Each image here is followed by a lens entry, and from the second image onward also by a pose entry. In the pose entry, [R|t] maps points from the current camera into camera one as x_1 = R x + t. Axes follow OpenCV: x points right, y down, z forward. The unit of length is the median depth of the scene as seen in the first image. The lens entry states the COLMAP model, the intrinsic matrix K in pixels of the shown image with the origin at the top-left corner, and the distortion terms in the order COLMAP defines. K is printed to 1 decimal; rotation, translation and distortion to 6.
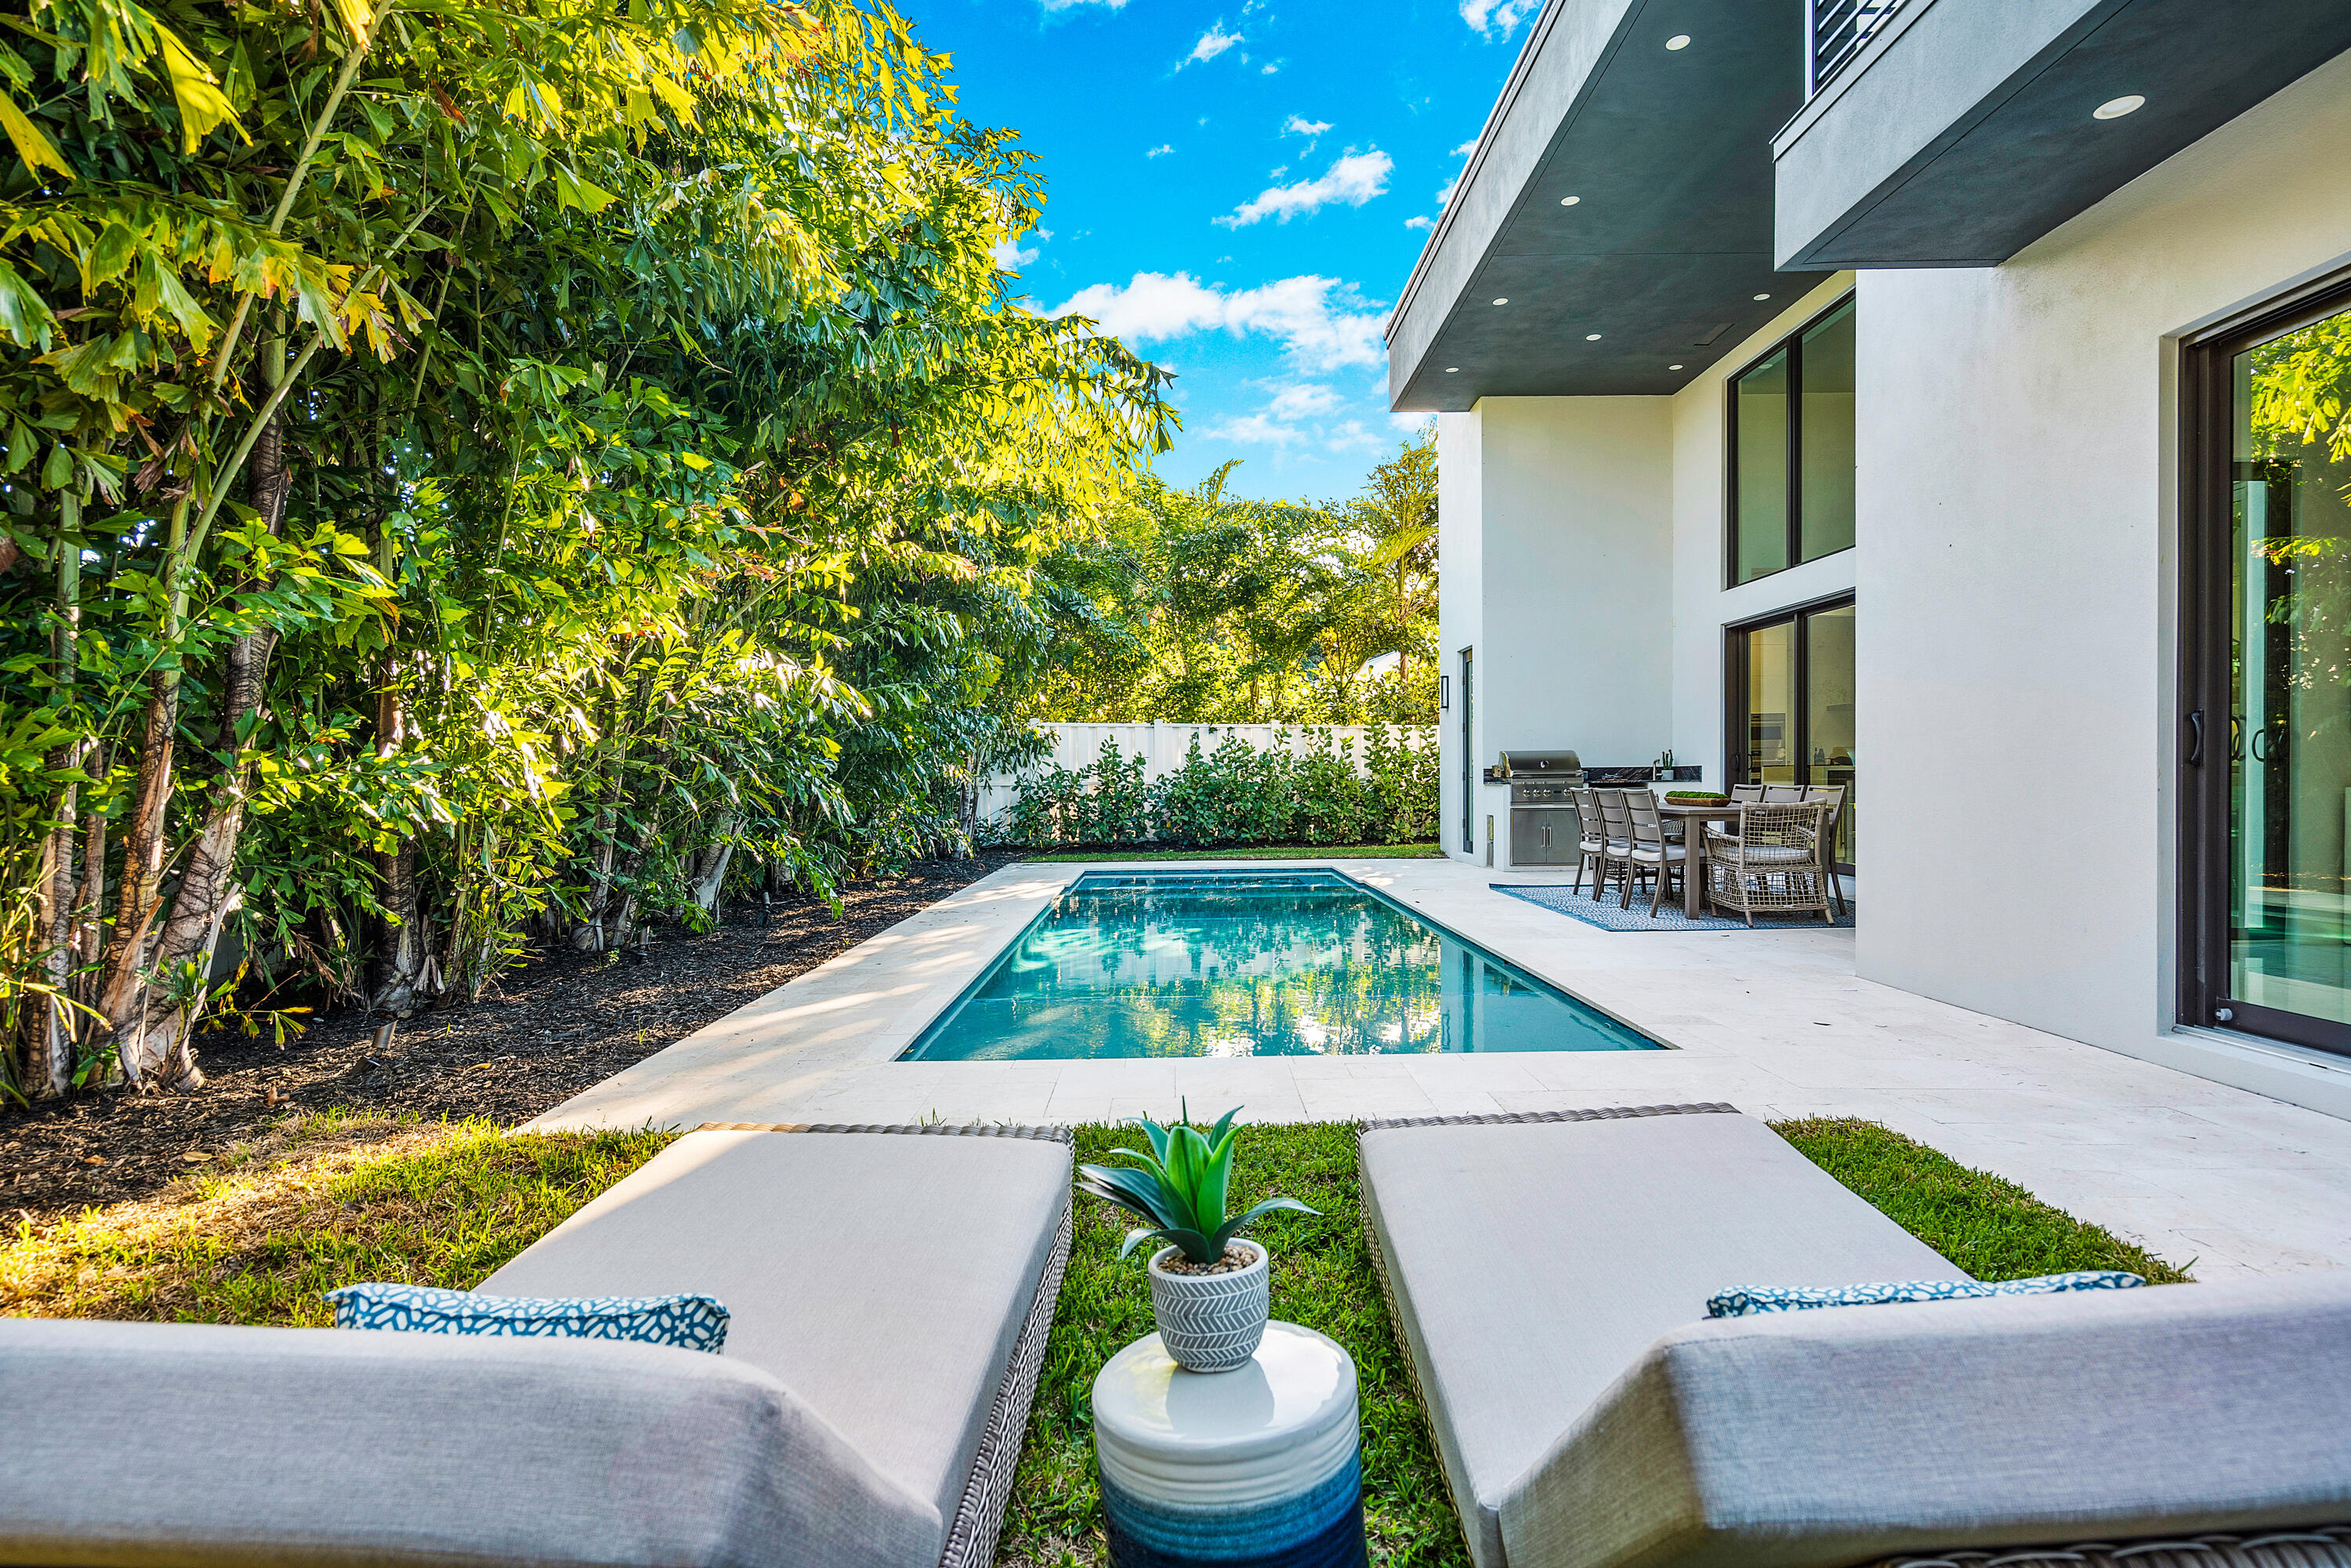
lens RADIAL K [[1225.9, 0, 1169.5], [0, 1225.9, 799.7], [0, 0, 1]] dist [-0.001209, -0.000247]
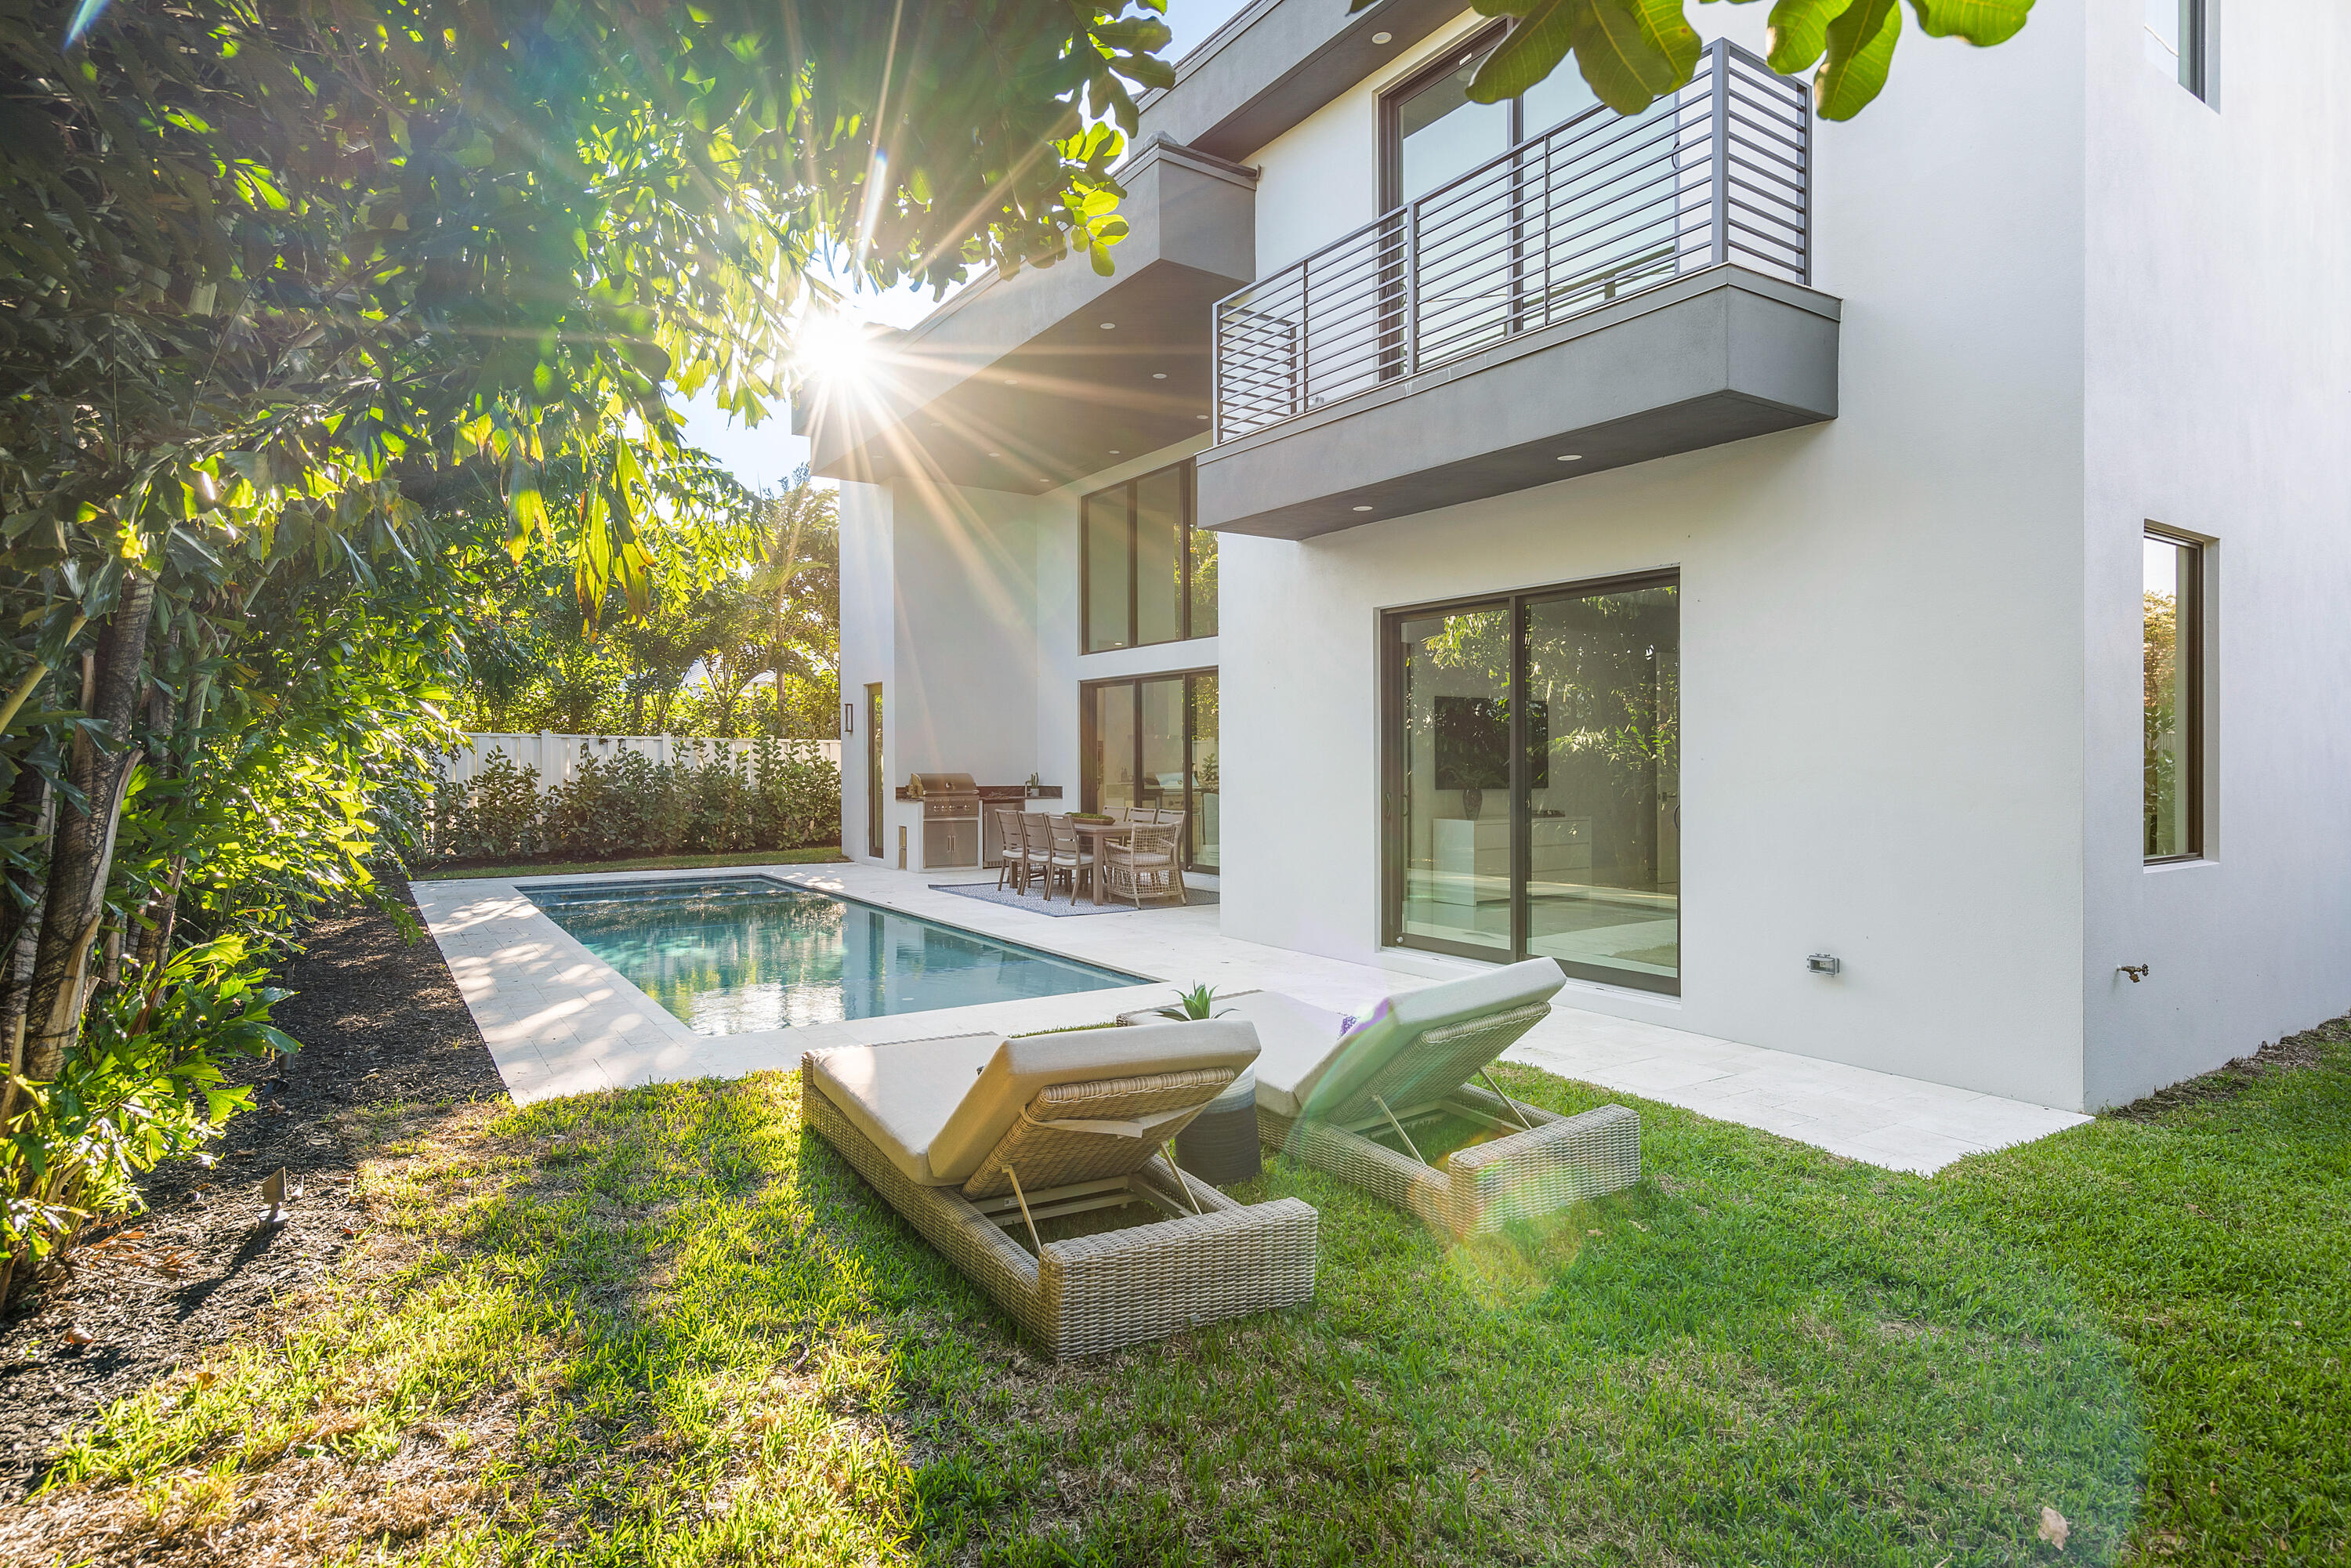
lens RADIAL K [[1225.9, 0, 1174.4], [0, 1225.9, 773.9], [0, 0, 1]] dist [-0.001209, -0.000247]
pose [[0.836950, 0.006170, 0.547245, -0.161163], [0.000816, 0.999921, -0.012521, -0.021575], [-0.547279, 0.010926, 0.836879, -0.144043]]
